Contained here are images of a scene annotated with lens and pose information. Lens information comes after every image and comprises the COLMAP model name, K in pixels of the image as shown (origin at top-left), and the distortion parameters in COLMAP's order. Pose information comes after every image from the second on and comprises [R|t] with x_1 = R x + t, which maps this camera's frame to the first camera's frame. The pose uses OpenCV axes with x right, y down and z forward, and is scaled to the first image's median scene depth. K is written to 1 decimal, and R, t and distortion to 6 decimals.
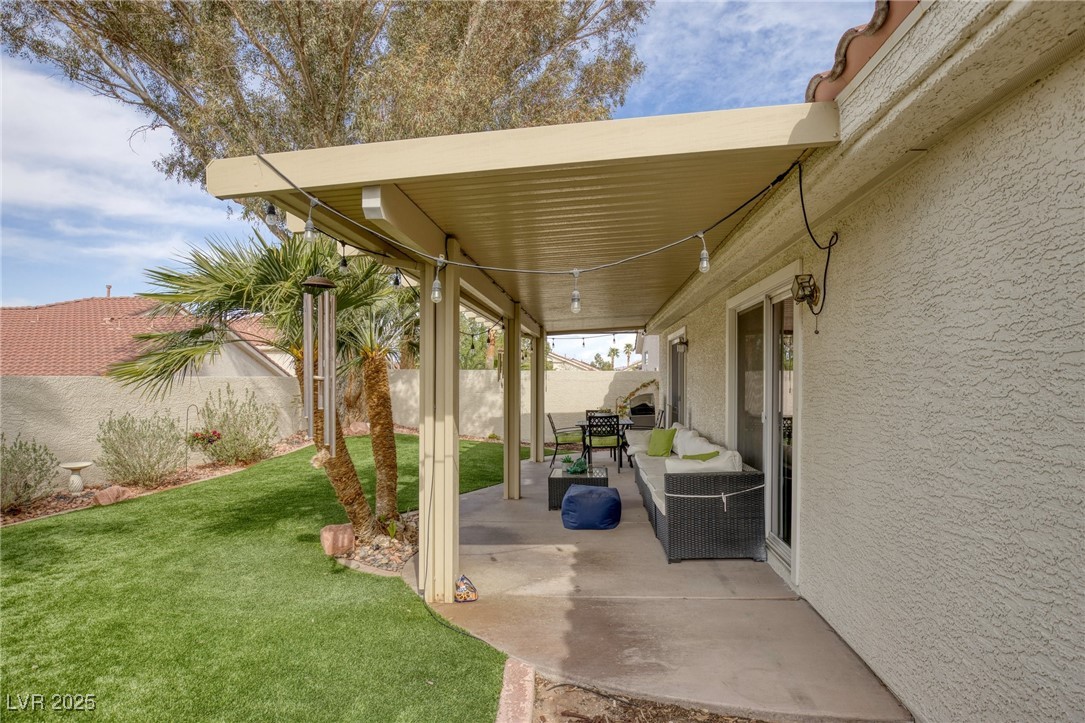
lens RADIAL K [[563.9, 0, 536.1], [0, 563.9, 385.6], [0, 0, 1]] dist [-0.022452, 0.005335]
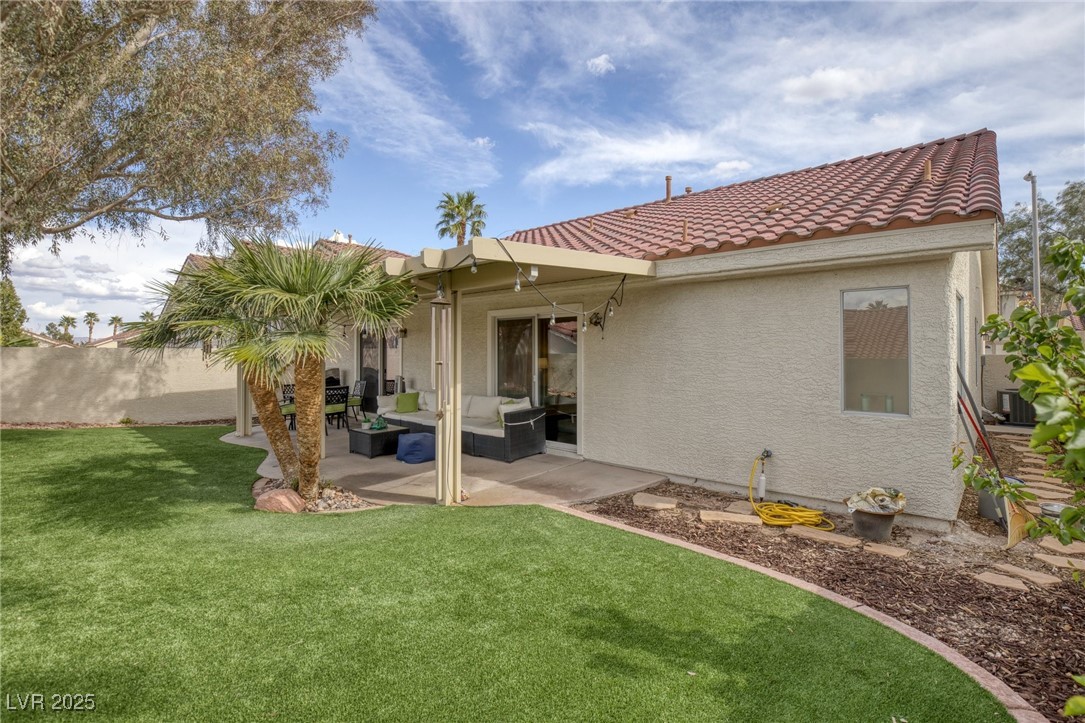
lens RADIAL K [[513.1, 0, 541.7], [0, 513.1, 342.1], [0, 0, 1]] dist [-0.013939, -0.000472]
pose [[0.611348, 0.011673, 0.791276, -0.930152], [0.011480, 0.999655, -0.023616, -0.023108], [-0.791279, 0.023522, 0.611003, -0.062794]]
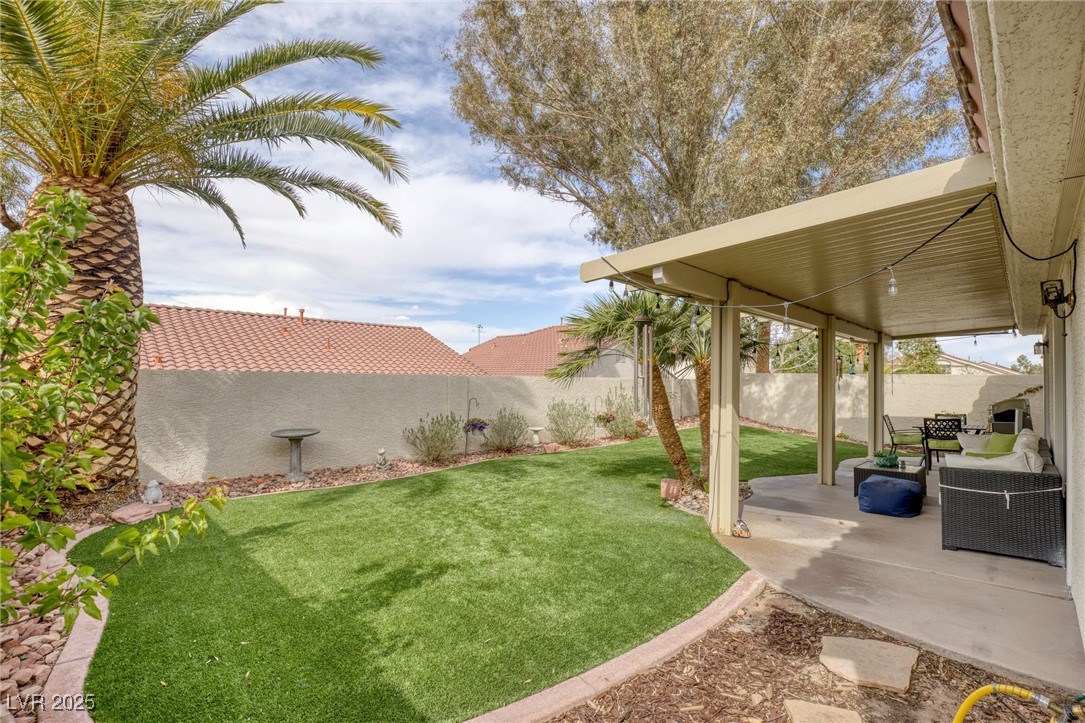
lens RADIAL K [[489.0, 0, 544.2], [0, 489.0, 370.7], [0, 0, 1]] dist [0.002764, -0.002292]
pose [[0.768625, -0.003438, -0.639691, 0.225665], [-0.019166, 0.999413, -0.028401, 0.010725], [0.639413, 0.034090, 0.768108, -0.211973]]
